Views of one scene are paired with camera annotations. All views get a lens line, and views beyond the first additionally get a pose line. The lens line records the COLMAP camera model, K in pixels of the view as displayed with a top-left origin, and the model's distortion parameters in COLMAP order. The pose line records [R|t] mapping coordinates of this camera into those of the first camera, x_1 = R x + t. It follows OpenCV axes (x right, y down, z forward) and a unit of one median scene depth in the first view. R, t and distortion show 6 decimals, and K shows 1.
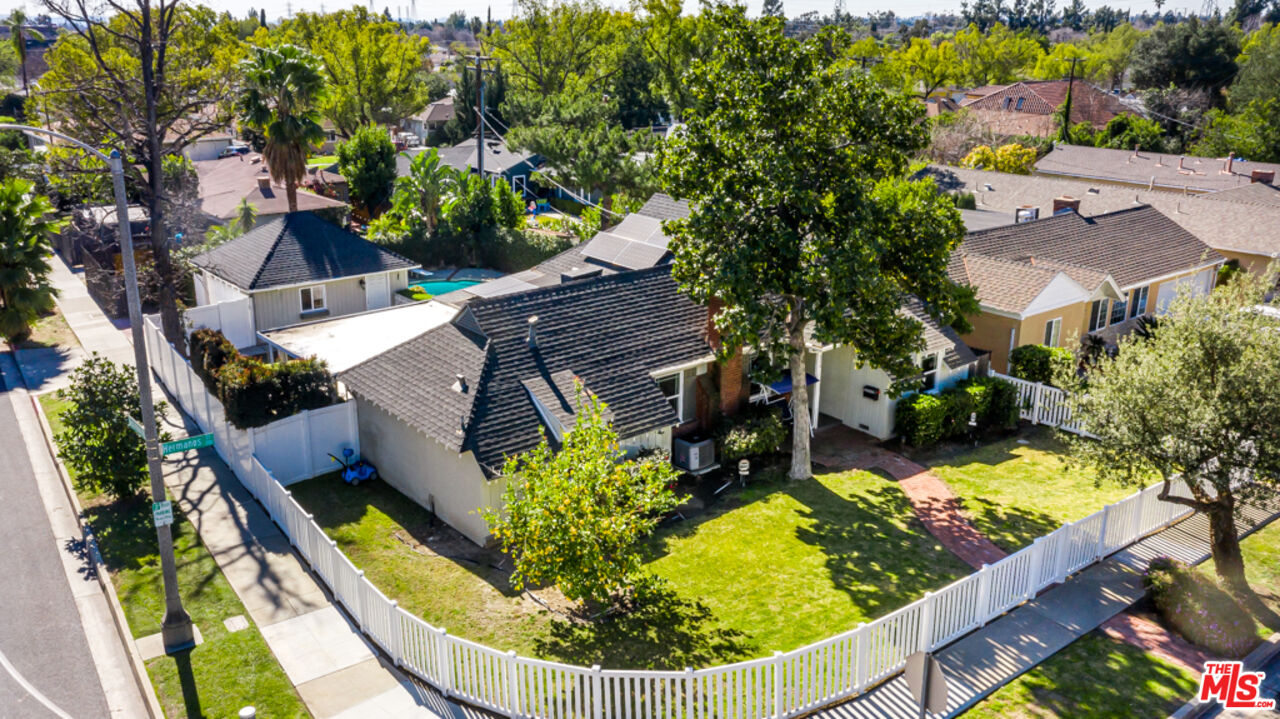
lens RADIAL K [[1072.9, 0, 640.0], [0, 1072.9, 359.5], [0, 0, 1]] dist [-0.022841, 0.067924]
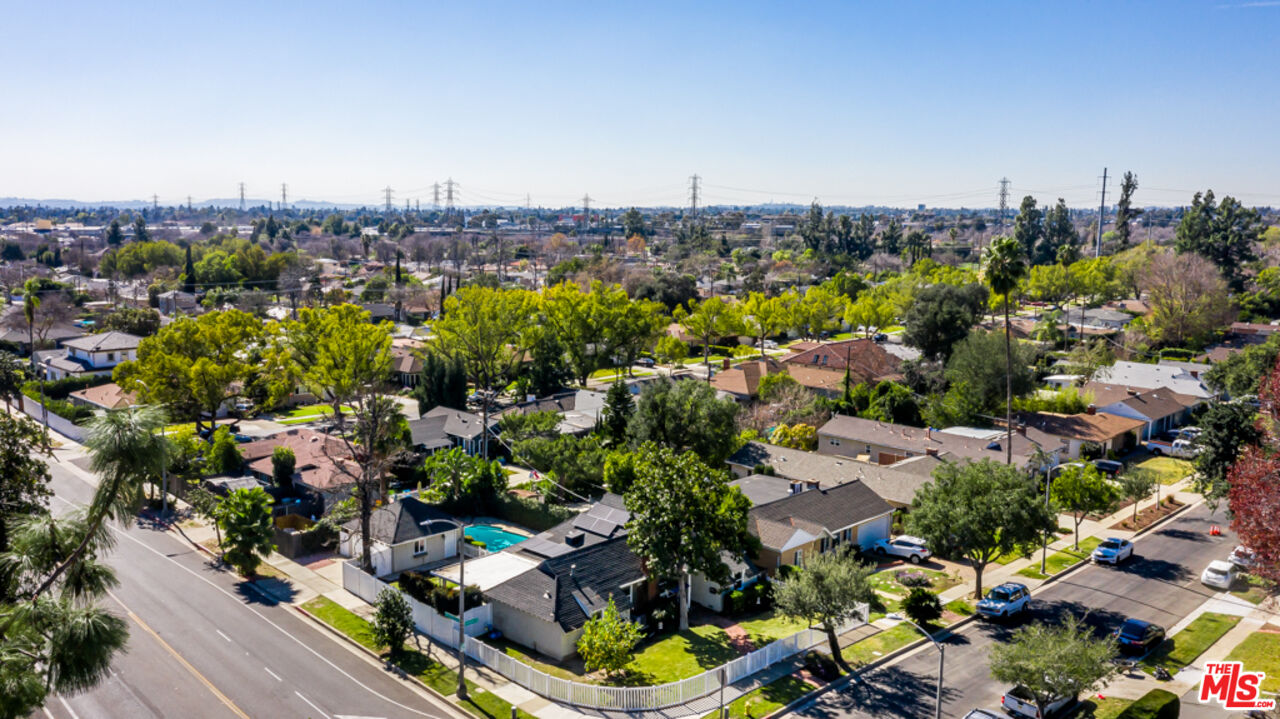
lens RADIAL K [[1072.9, 0, 640.0], [0, 1072.9, 359.5], [0, 0, 1]] dist [-0.022841, 0.067924]
pose [[0.992031, -0.009957, 0.125600, -0.241322], [0.030626, 0.986030, -0.163728, -0.093271], [-0.122215, 0.166270, 0.978477, -1.418721]]
